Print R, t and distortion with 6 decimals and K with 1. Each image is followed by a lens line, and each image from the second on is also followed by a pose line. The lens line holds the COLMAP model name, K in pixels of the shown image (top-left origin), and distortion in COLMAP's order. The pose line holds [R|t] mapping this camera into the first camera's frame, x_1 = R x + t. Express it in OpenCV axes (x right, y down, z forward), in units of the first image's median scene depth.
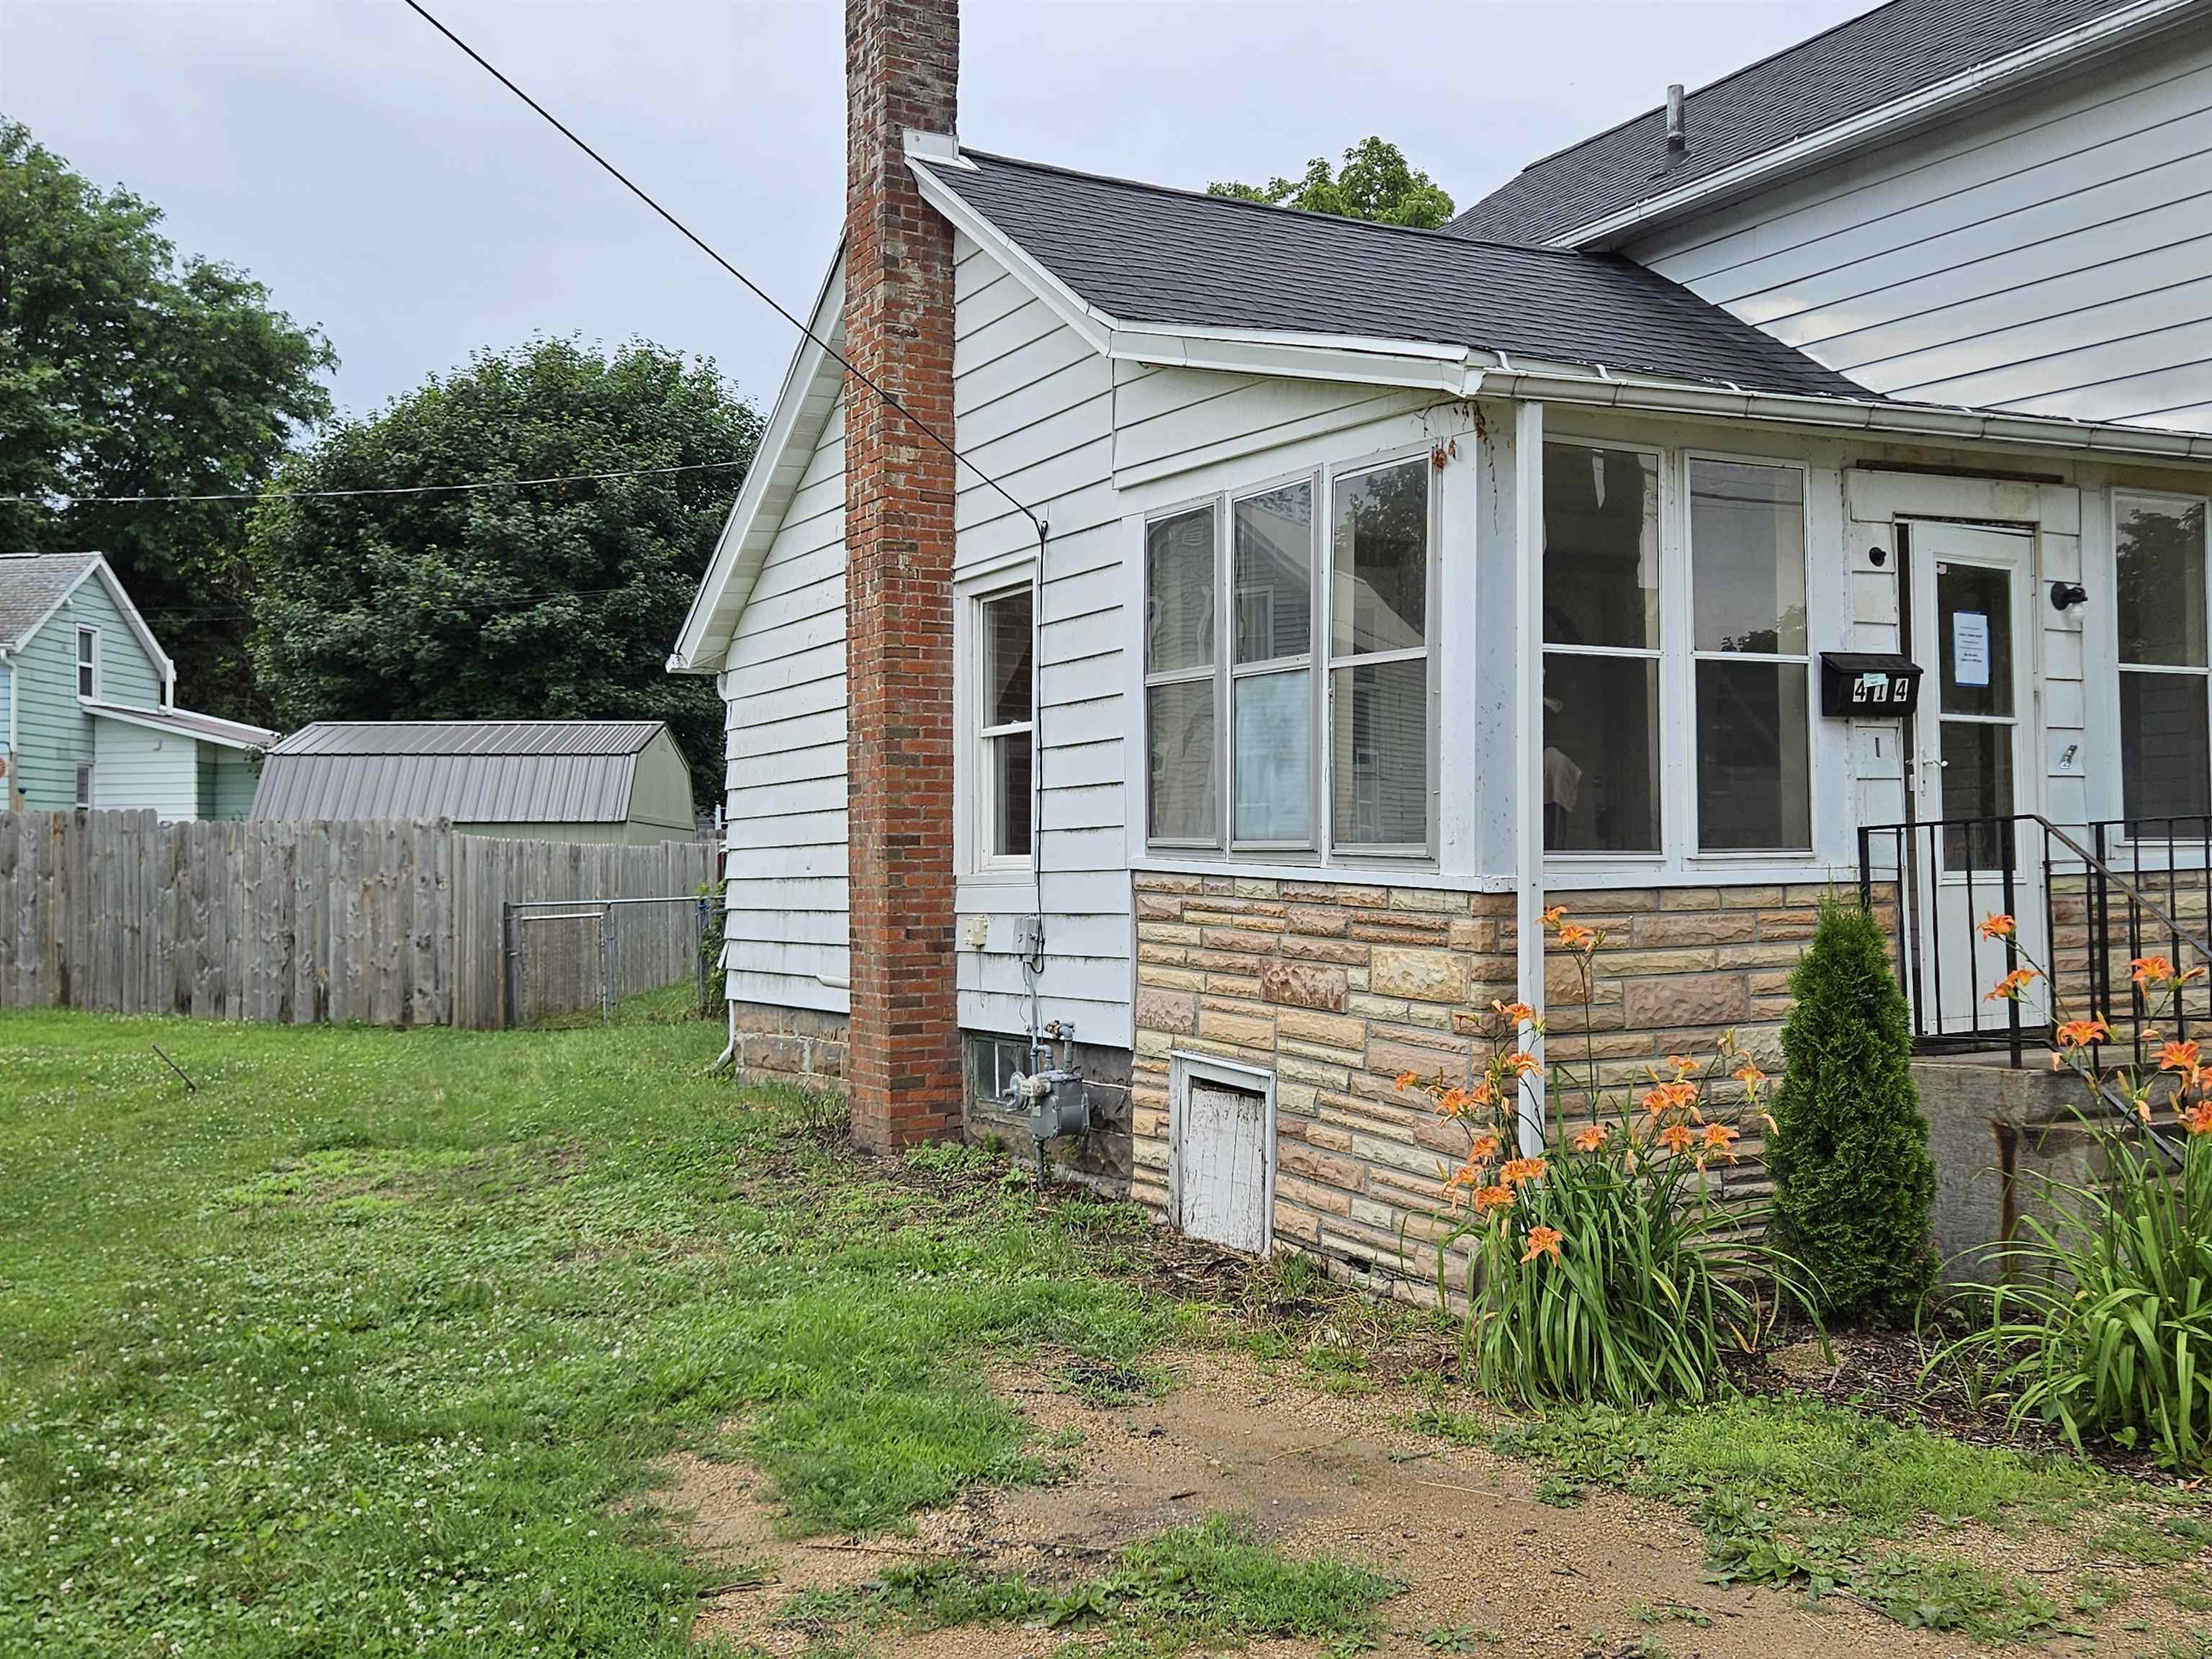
lens RADIAL K [[2156.3, 0, 1119.7], [0, 2156.3, 852.1], [0, 0, 1]] dist [0.100801, -0.109029]
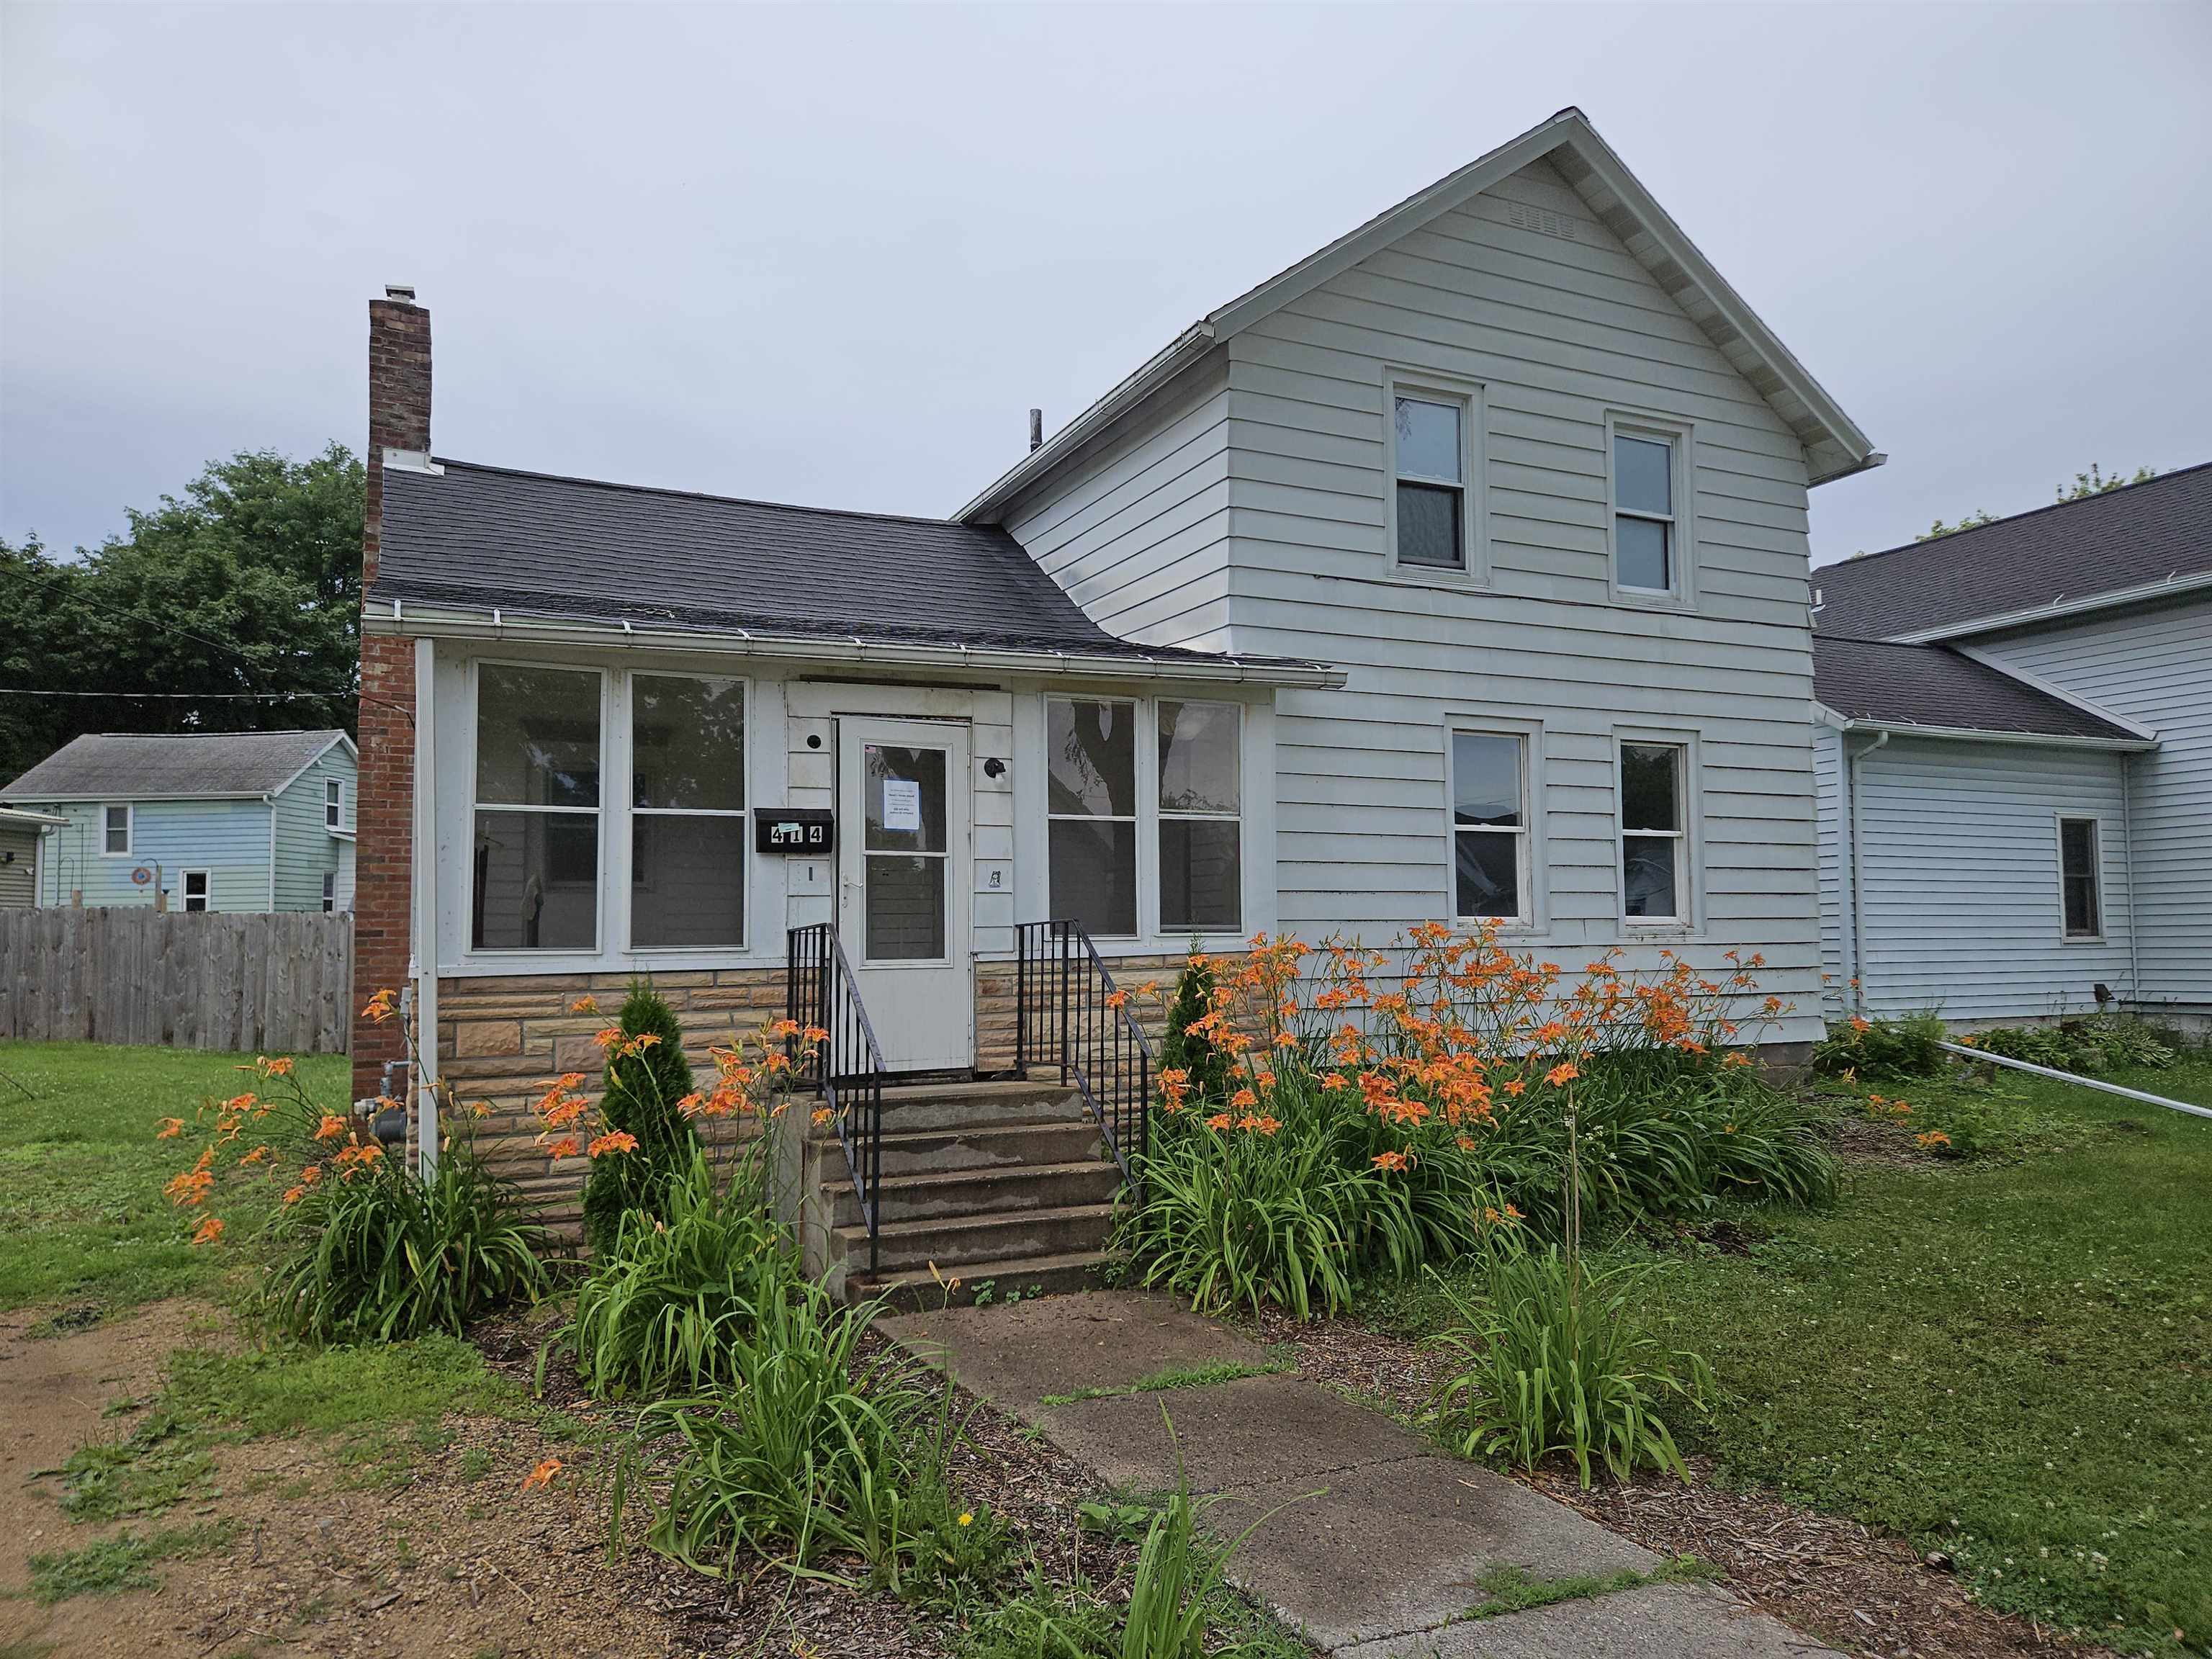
lens RADIAL K [[1497.9, 0, 1105.3], [0, 1497.9, 898.2], [0, 0, 1]] dist [0.025868, -0.002030]
pose [[0.998496, -0.000939, -0.054818, 0.443668], [-0.000080, 0.999827, -0.018580, -0.010308], [0.054826, 0.018557, 0.998323, 0.018124]]
